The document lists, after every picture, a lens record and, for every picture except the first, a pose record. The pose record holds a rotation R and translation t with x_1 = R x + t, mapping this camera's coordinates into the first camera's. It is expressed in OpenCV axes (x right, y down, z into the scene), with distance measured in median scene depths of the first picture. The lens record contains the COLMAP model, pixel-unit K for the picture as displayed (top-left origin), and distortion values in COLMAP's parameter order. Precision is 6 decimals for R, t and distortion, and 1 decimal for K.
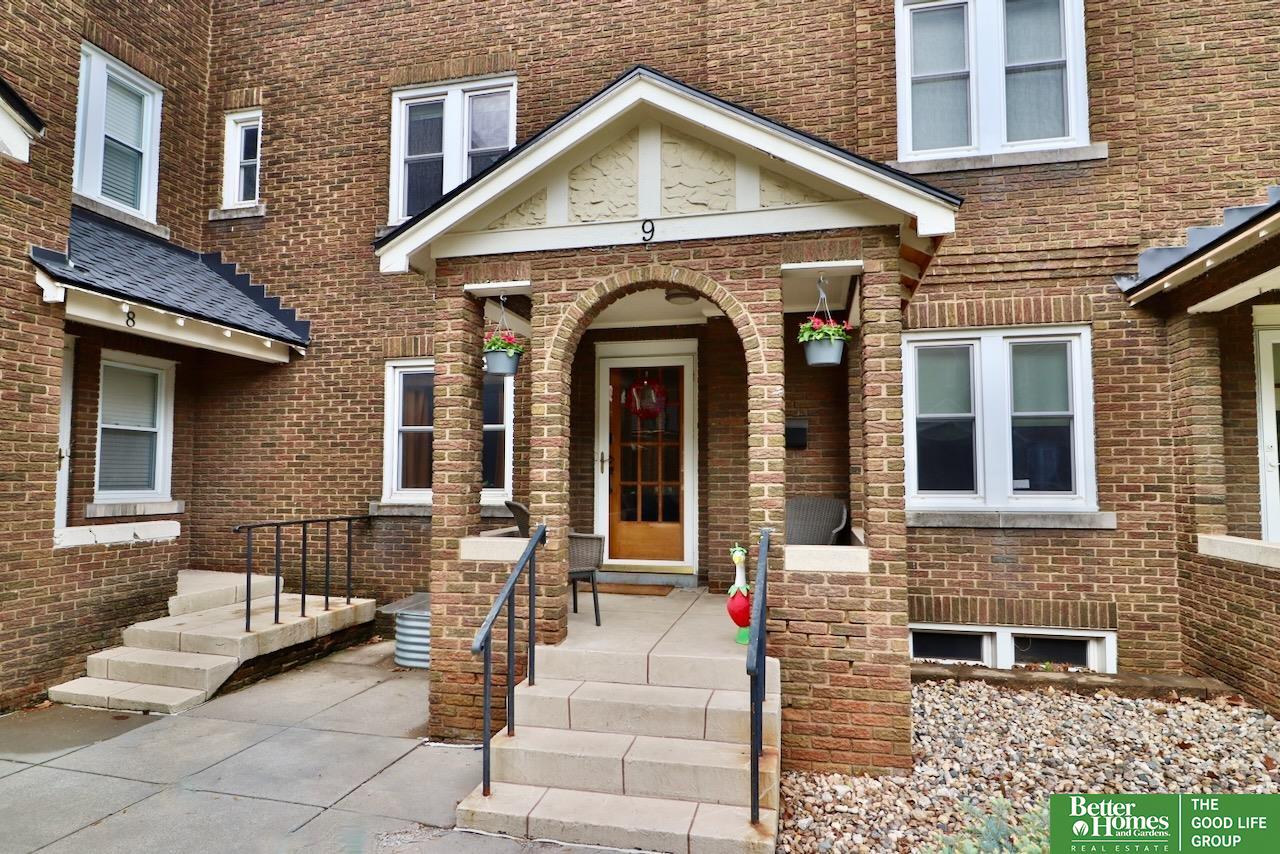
lens RADIAL K [[728.8, 0, 641.1], [0, 728.8, 435.4], [0, 0, 1]] dist [0.000957, -0.012383]
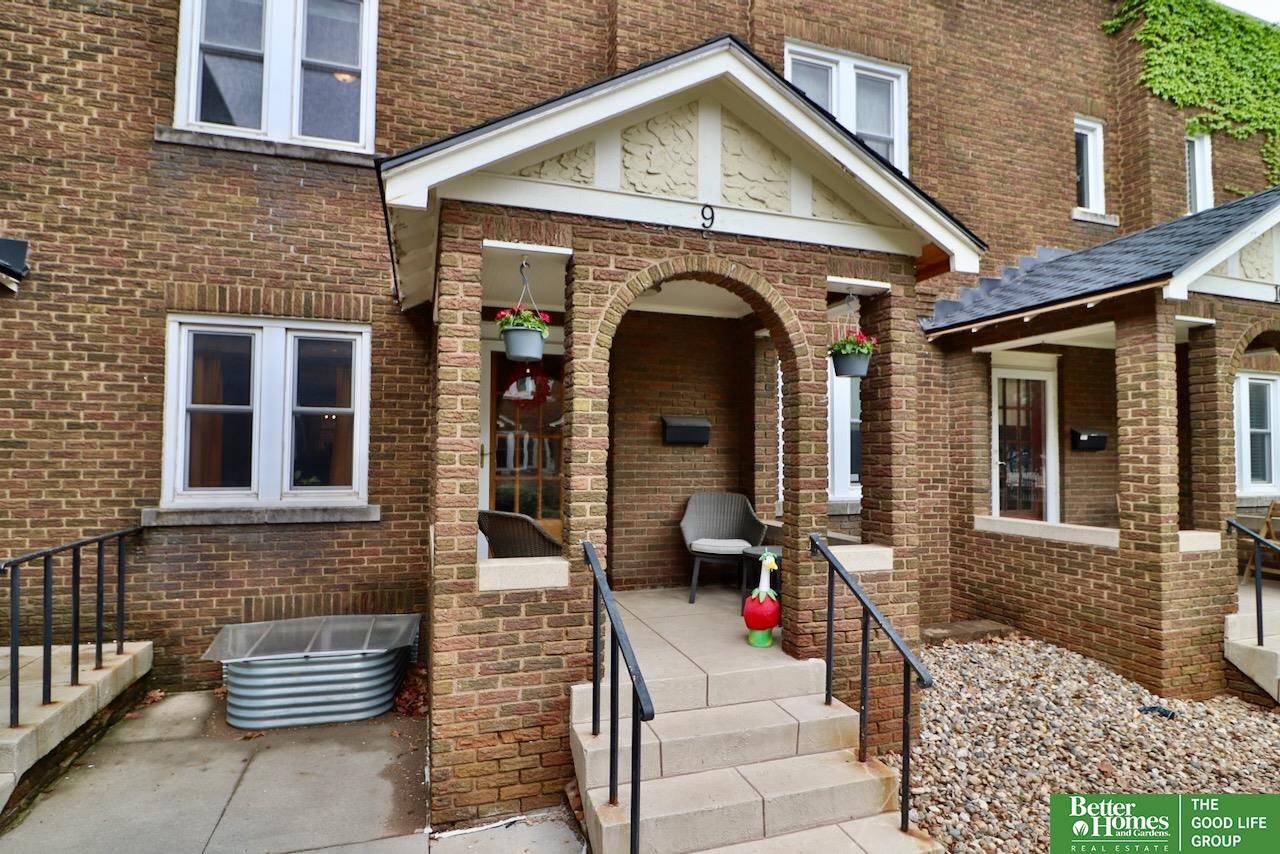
lens RADIAL K [[663.3, 0, 635.7], [0, 663.3, 431.8], [0, 0, 1]] dist [-0.000166, -0.014285]
pose [[0.853184, 0.022830, 0.521110, -0.382181], [-0.036429, 0.999210, 0.015868, -0.014842], [-0.520336, -0.032522, 0.853342, 0.246462]]
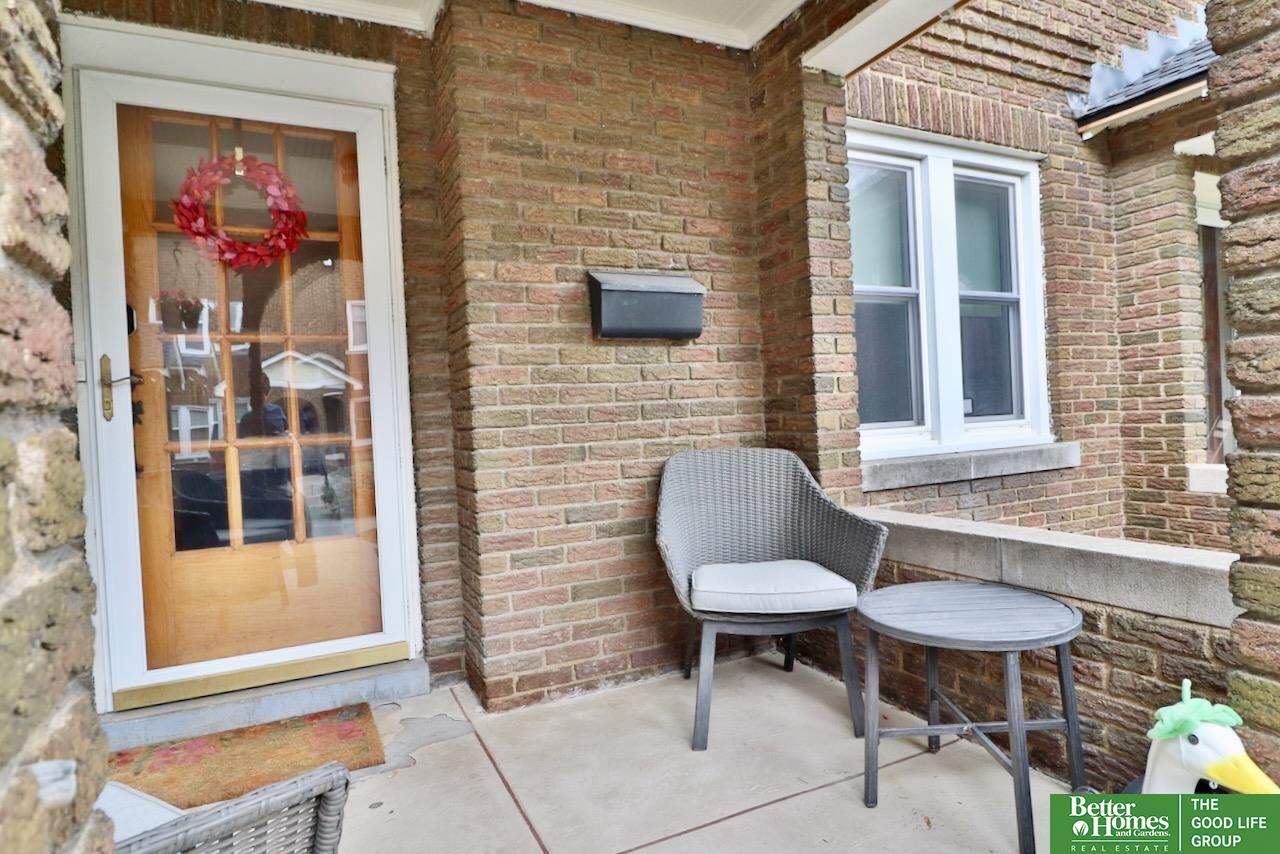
lens RADIAL K [[696.3, 0, 631.4], [0, 696.3, 432.4], [0, 0, 1]] dist [-0.000377, -0.000329]
pose [[0.780762, -0.048907, 0.622911, -0.077585], [0.012165, 0.997933, 0.063103, 0.048705], [-0.624710, -0.041691, 0.779743, 0.726113]]
